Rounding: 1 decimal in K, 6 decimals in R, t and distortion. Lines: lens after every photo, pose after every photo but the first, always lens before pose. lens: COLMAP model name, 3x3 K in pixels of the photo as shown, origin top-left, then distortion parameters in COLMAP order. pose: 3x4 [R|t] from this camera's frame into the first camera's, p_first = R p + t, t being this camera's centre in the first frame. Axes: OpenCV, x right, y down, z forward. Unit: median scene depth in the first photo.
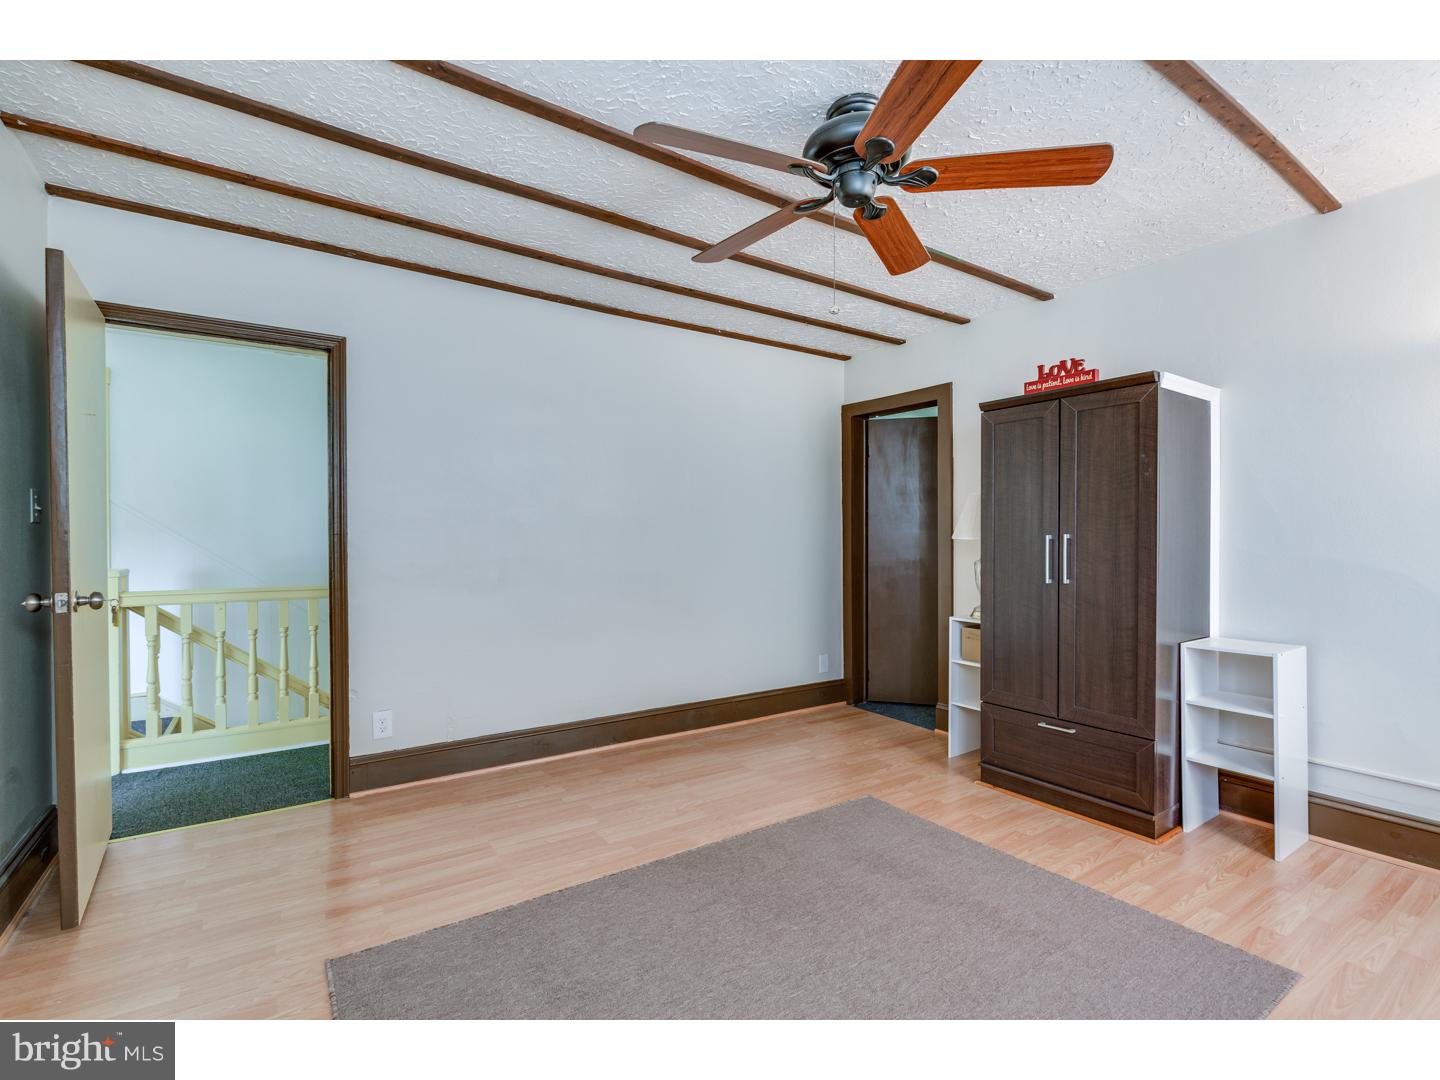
lens RADIAL K [[657.3, 0, 720.0], [0, 657.3, 540.5], [0, 0, 1]] dist [0.002159, -0.001822]
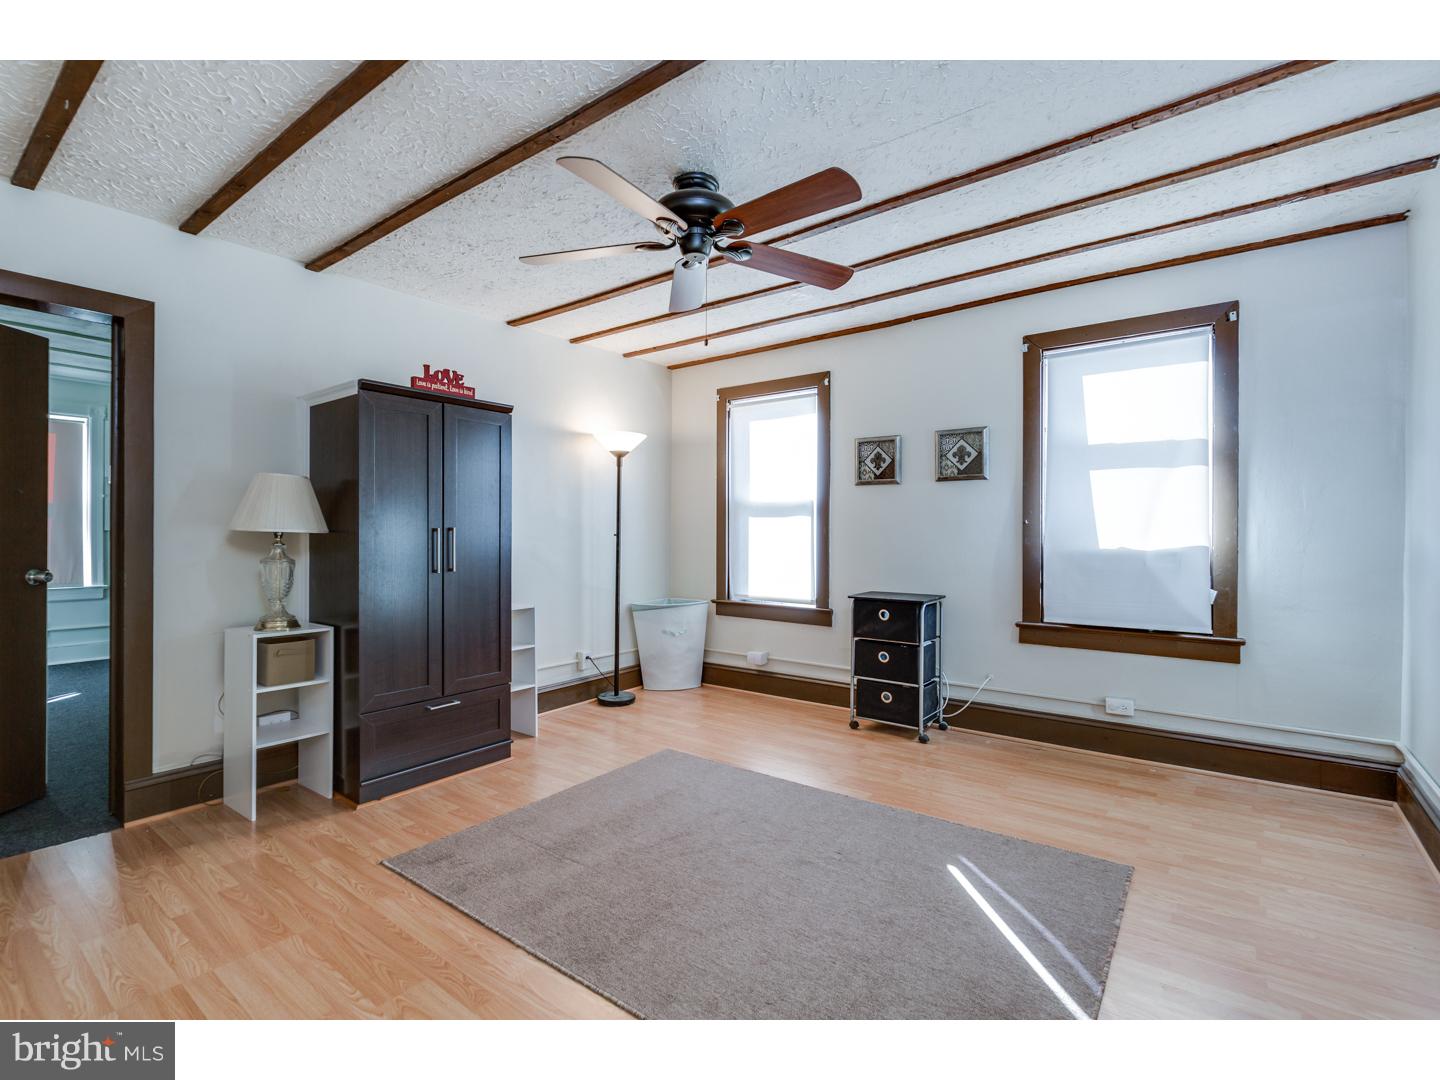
lens RADIAL K [[657.3, 0, 727.6], [0, 657.3, 534.3], [0, 0, 1]] dist [0.002159, -0.001822]
pose [[-0.306033, -0.008233, 0.951985, -0.674219], [-0.001389, 0.999965, 0.008202, -0.007595], [-0.952020, 0.001188, -0.306034, 0.896147]]
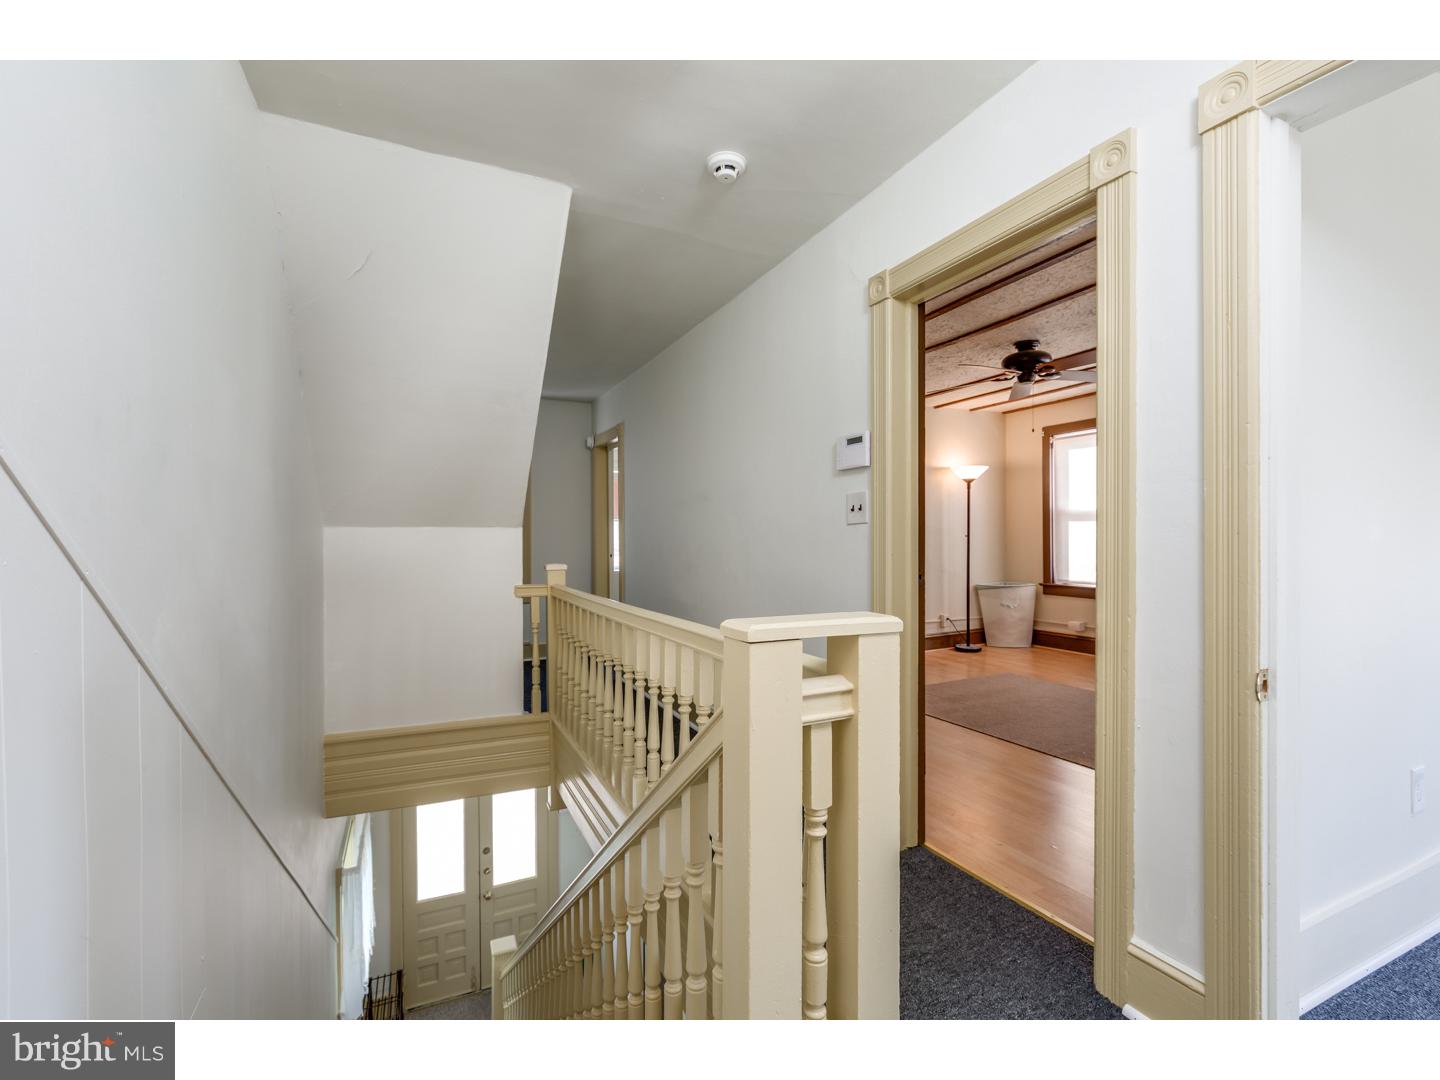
lens RADIAL K [[657.3, 0, 744.4], [0, 657.3, 541.2], [0, 0, 1]] dist [0.002159, -0.001822]
pose [[0.136469, -0.002670, 0.990641, -1.460406], [0.009818, 0.999951, 0.001342, 0.013828], [-0.990596, 0.009543, 0.136489, 1.120619]]
